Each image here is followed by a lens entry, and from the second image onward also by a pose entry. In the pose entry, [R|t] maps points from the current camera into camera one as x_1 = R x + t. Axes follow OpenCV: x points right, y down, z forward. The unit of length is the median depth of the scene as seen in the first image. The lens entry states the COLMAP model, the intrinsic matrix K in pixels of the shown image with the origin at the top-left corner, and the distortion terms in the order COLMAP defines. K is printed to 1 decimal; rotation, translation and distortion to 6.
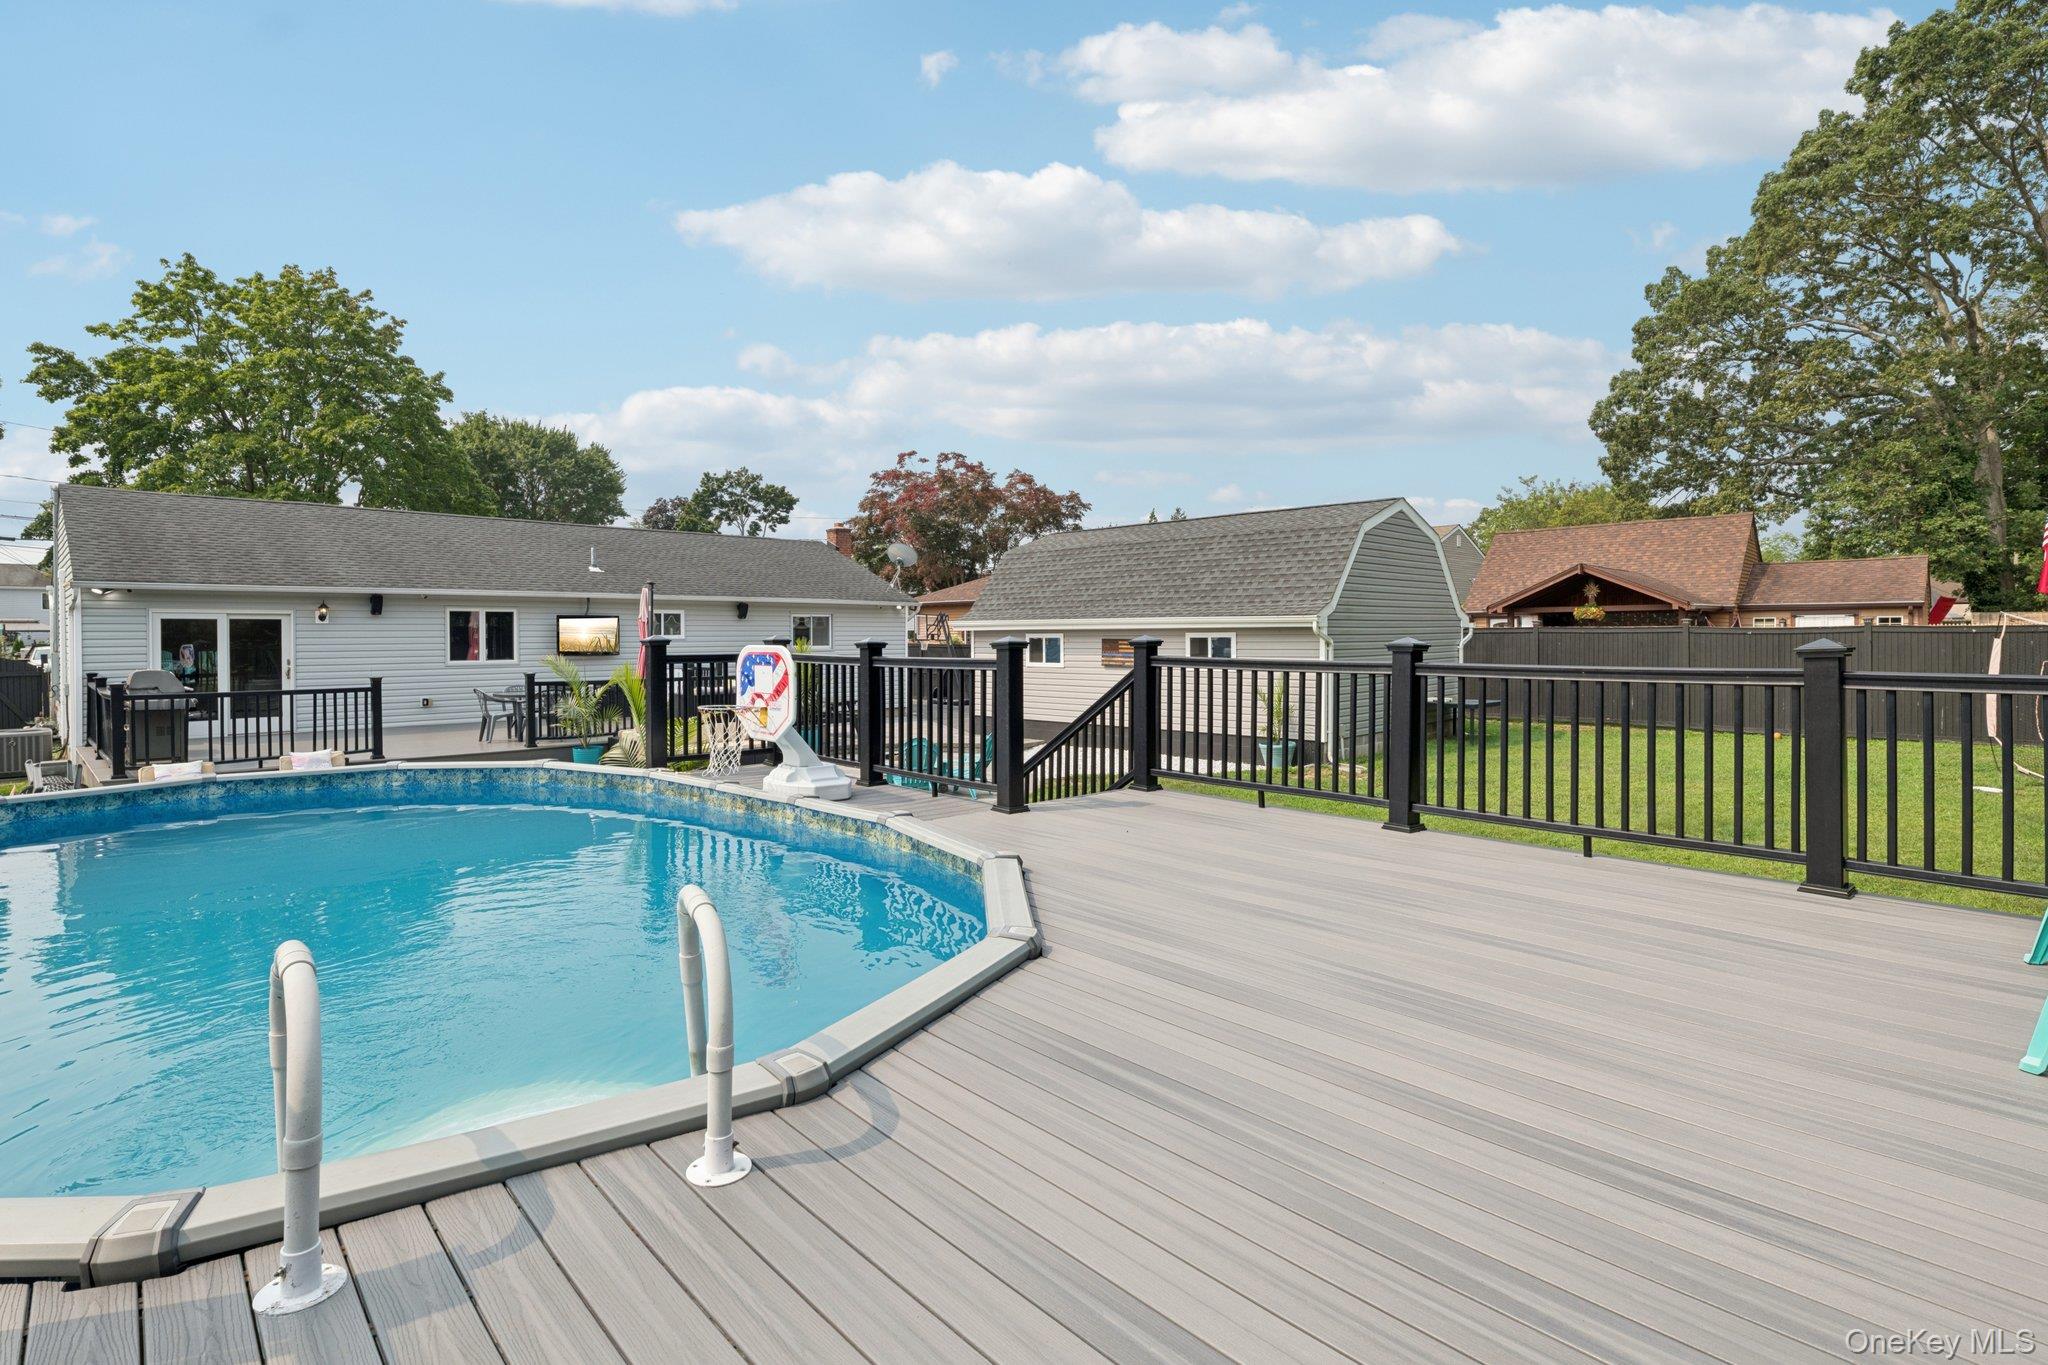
lens RADIAL K [[1001.2, 0, 1015.5], [0, 1001.2, 663.1], [0, 0, 1]] dist [-0.001853, 0.001216]
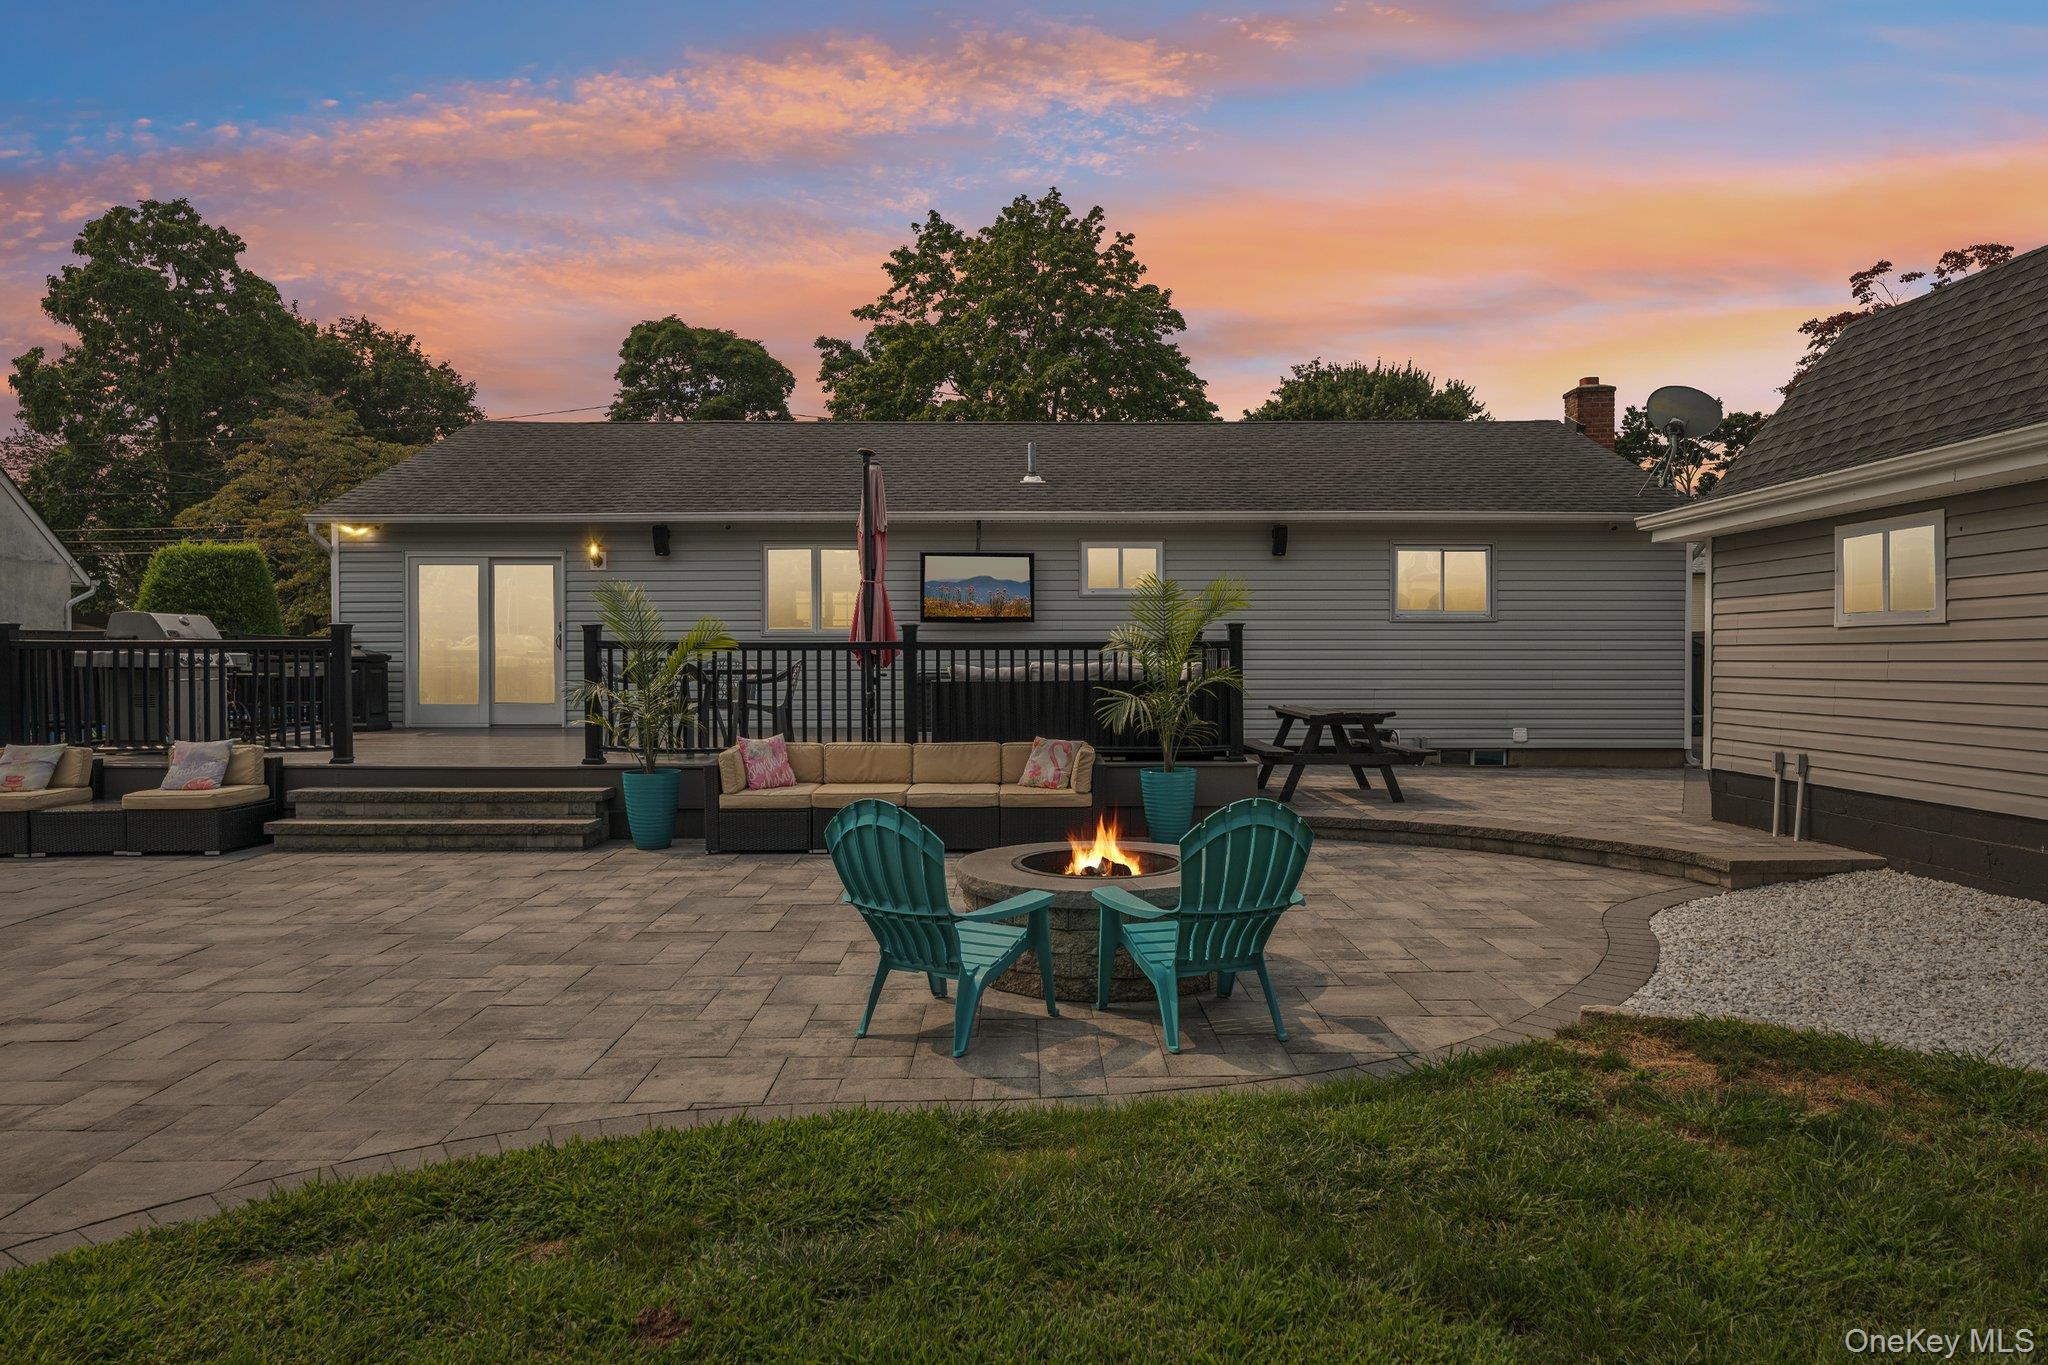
lens RADIAL K [[1283.2, 0, 1024.0], [0, 1283.2, 682.5], [0, 0, 1]] dist [-0.005635, -0.001996]
pose [[0.706593, 0.015576, -0.707449, 0.057413], [-0.019906, 0.999800, 0.002131, 0.012433], [0.707340, 0.012576, 0.706762, 0.244068]]
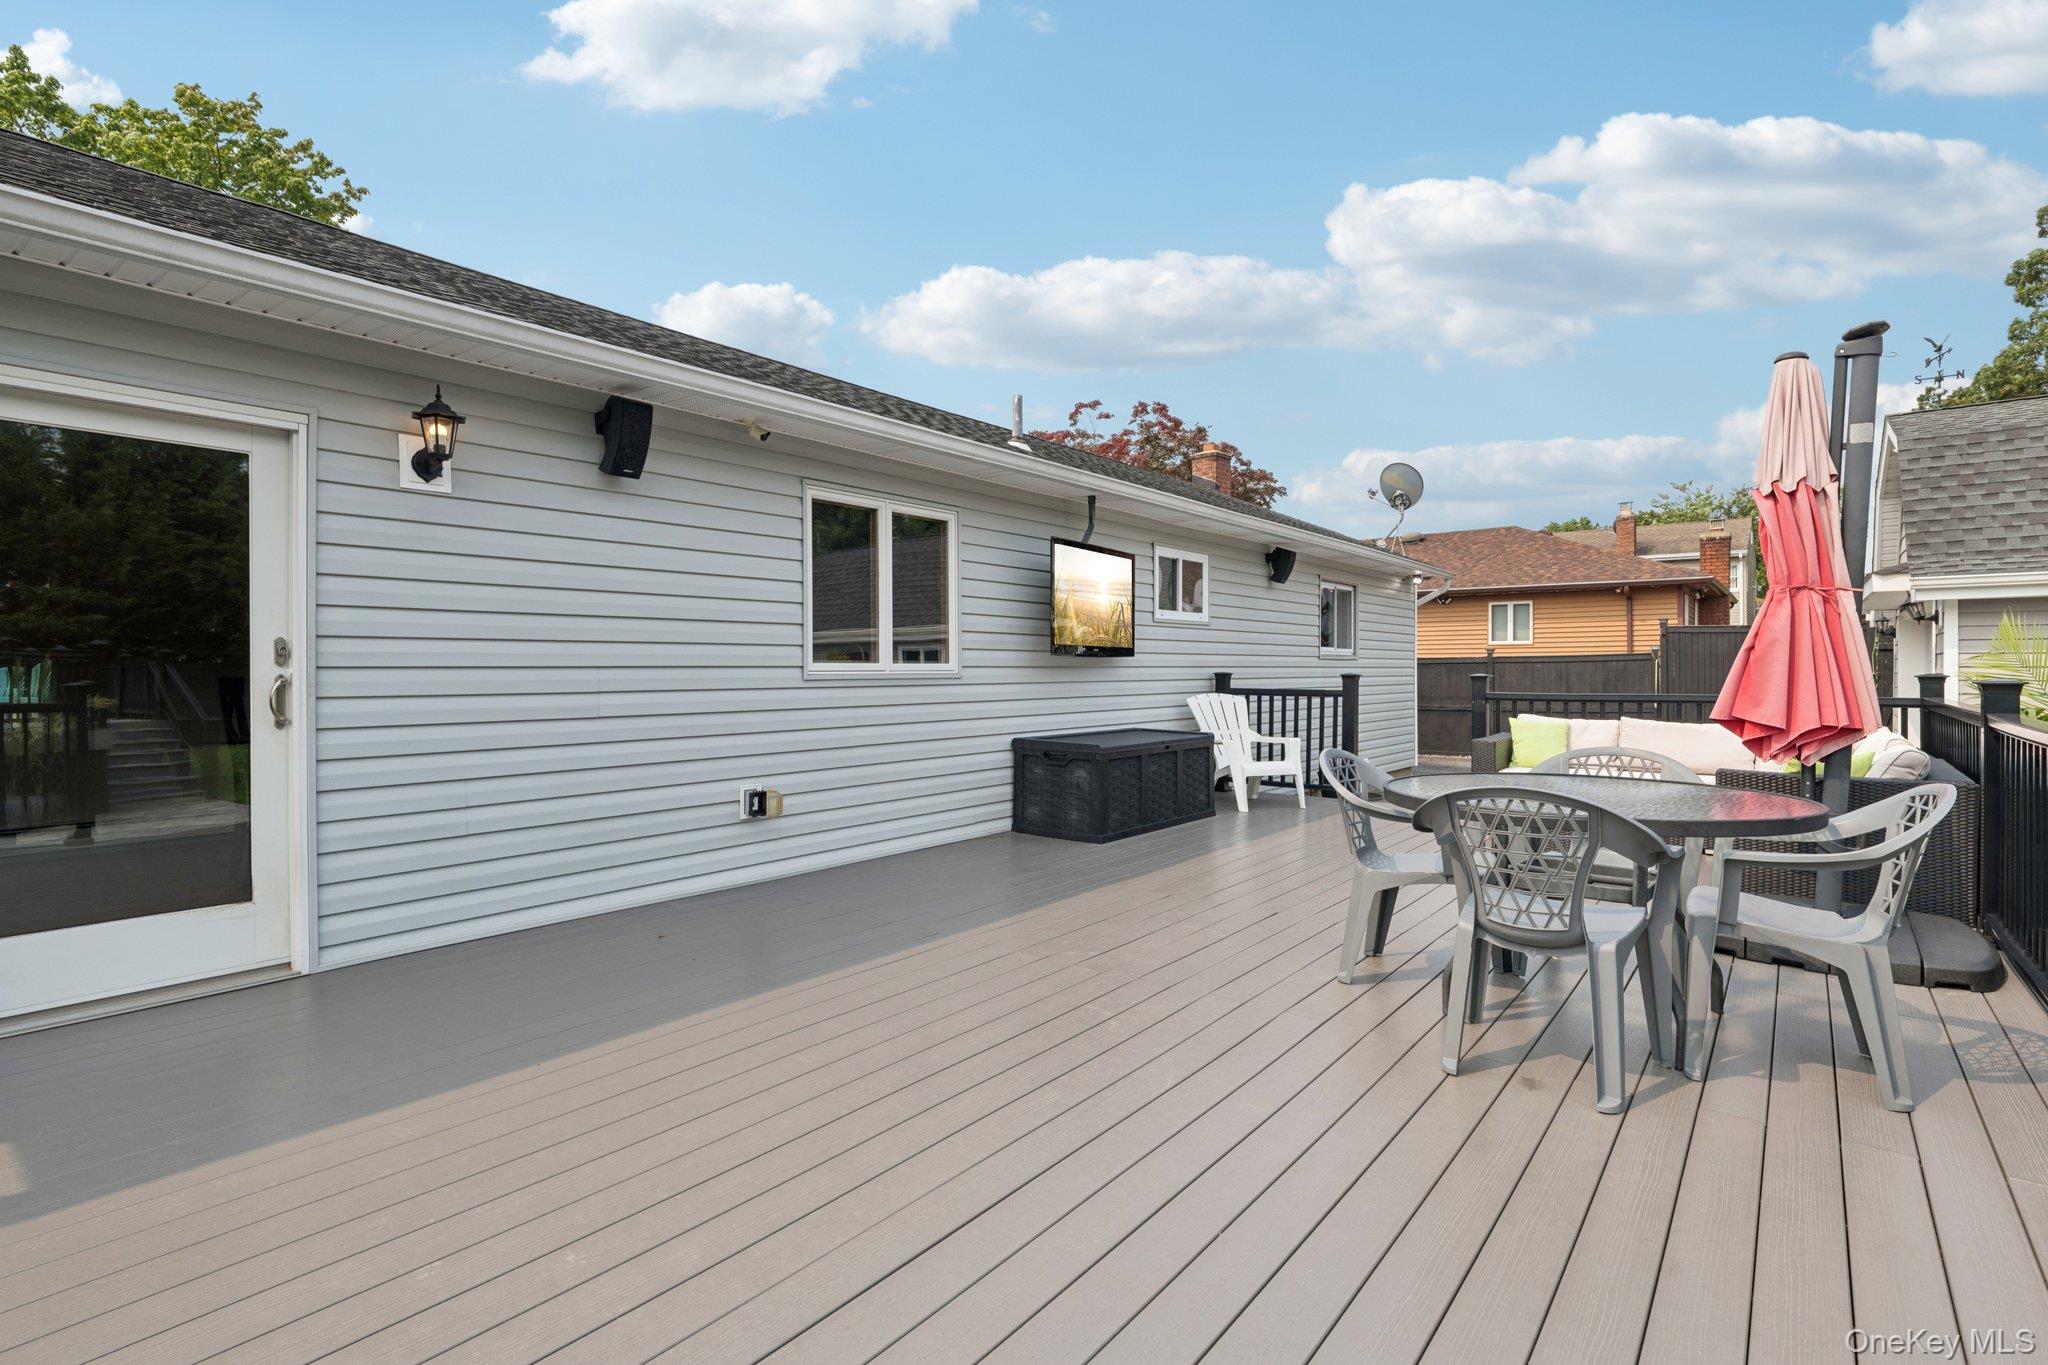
lens RADIAL K [[1001.2, 0, 1015.5], [0, 1001.2, 663.1], [0, 0, 1]] dist [-0.001853, 0.001216]
pose [[0.996365, 0.006048, 0.084973, -0.238419], [-0.003179, 0.999422, -0.033849, 0.004006], [-0.085129, 0.033456, 0.995808, 0.312709]]
